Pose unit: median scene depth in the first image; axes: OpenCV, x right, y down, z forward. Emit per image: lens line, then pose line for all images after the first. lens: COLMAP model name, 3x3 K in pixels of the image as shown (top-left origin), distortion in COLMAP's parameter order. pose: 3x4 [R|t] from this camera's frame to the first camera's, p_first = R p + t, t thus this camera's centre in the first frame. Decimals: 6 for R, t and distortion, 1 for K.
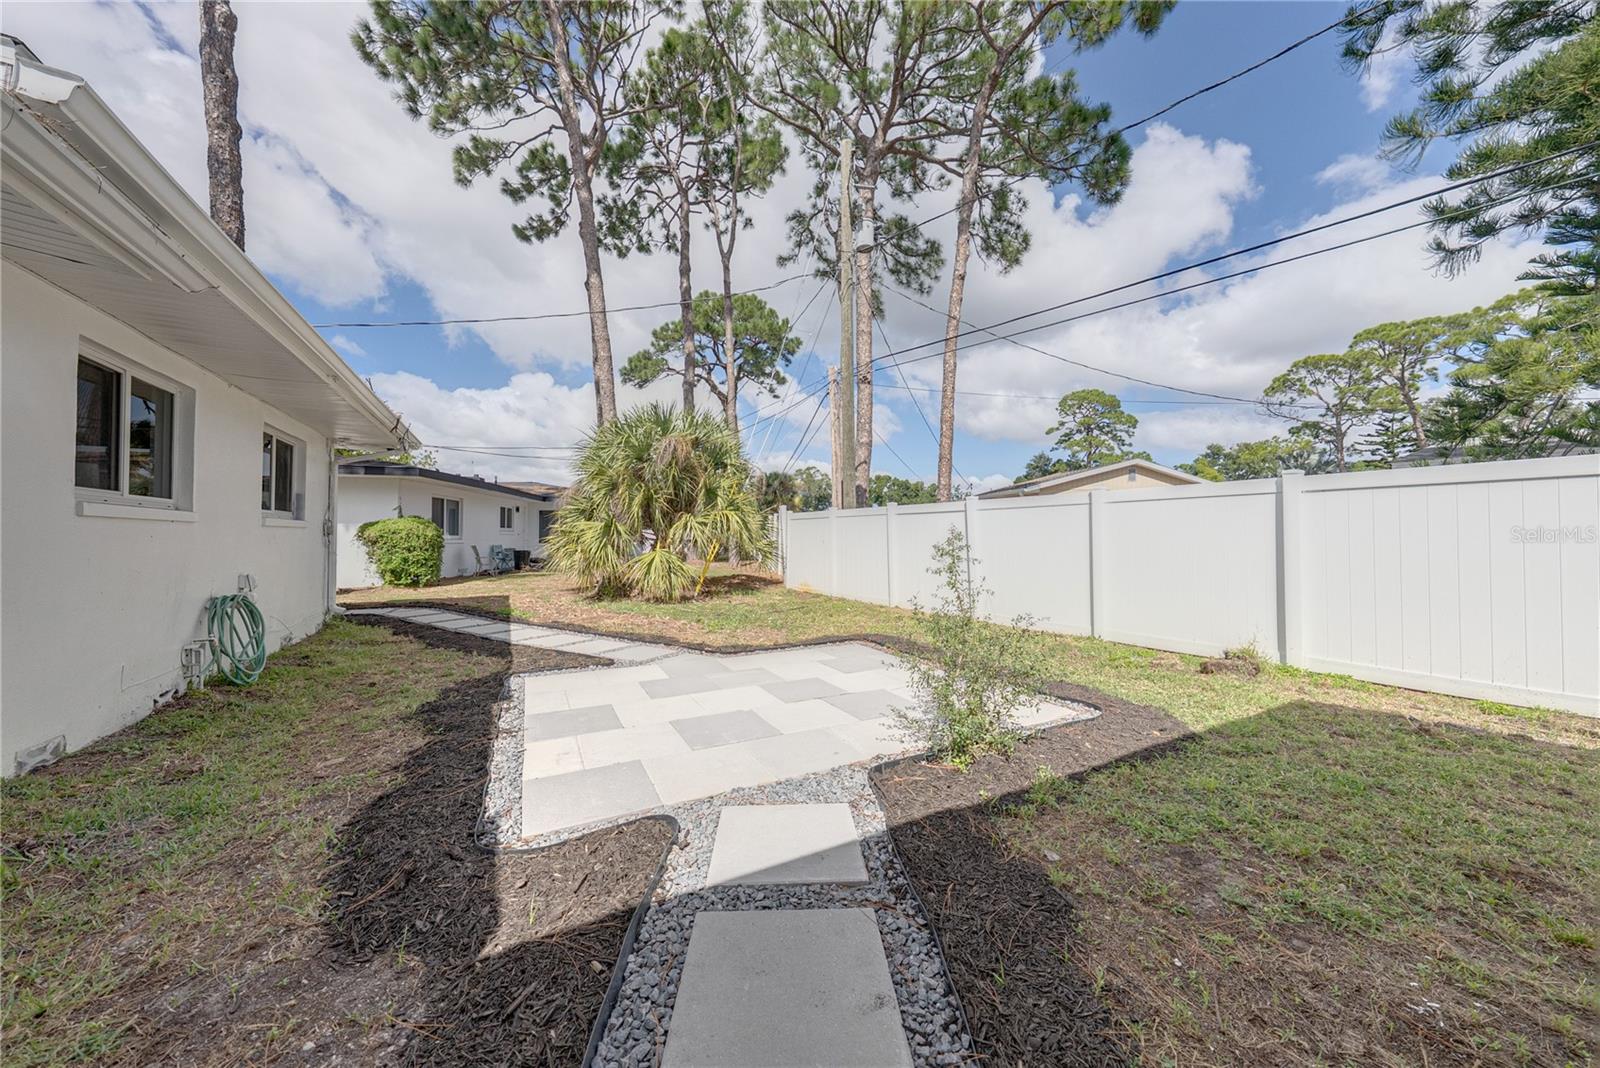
lens RADIAL K [[542.1, 0, 800.0], [0, 542.1, 534.0], [0, 0, 1]] dist [-0.001395, 0.000088]
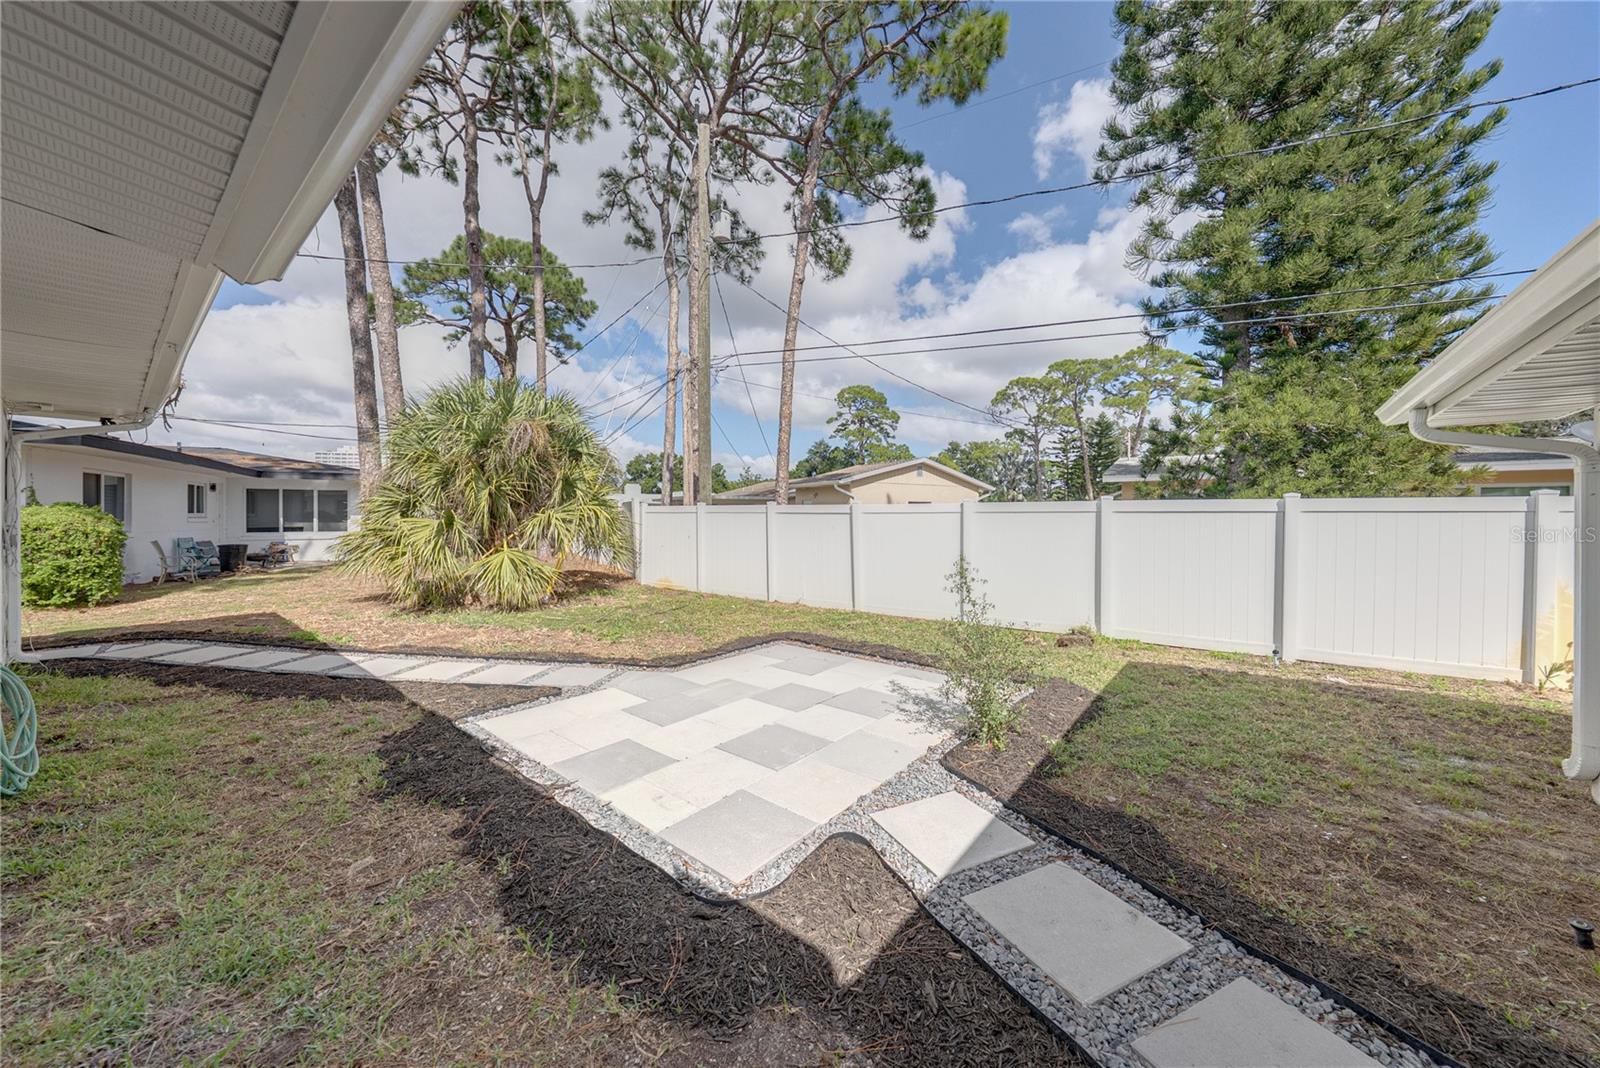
lens RADIAL K [[555.0, 0, 800.4], [0, 555.0, 524.0], [0, 0, 1]] dist [-0.002681, -0.000105]
pose [[0.918995, -0.003684, 0.394253, -0.108027], [-0.005075, 0.999763, 0.021172, -0.020318], [-0.394237, -0.021458, 0.918758, -0.001831]]
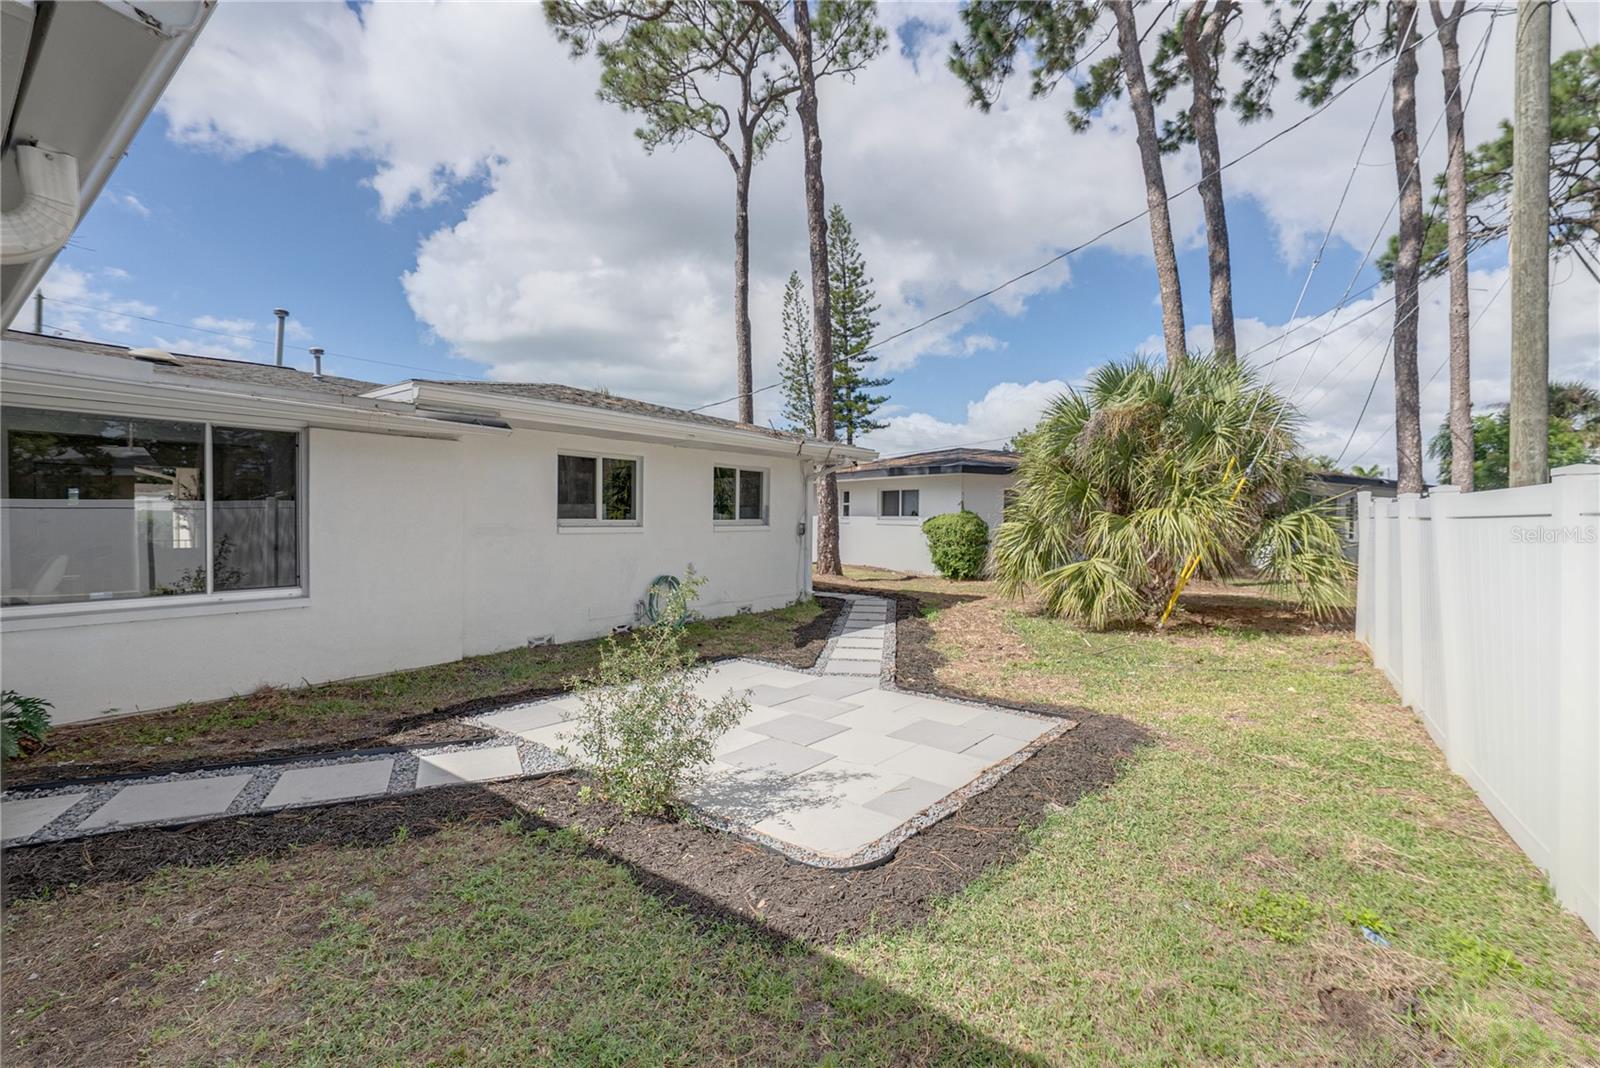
lens RADIAL K [[688.9, 0, 800.0], [0, 688.9, 534.0], [0, 0, 1]] dist [-0.000317, -0.000005]
pose [[0.409812, 0.026221, -0.911793, 0.276846], [-0.001919, 0.999609, 0.027884, -0.019618], [0.912168, -0.009678, 0.409702, 0.137758]]
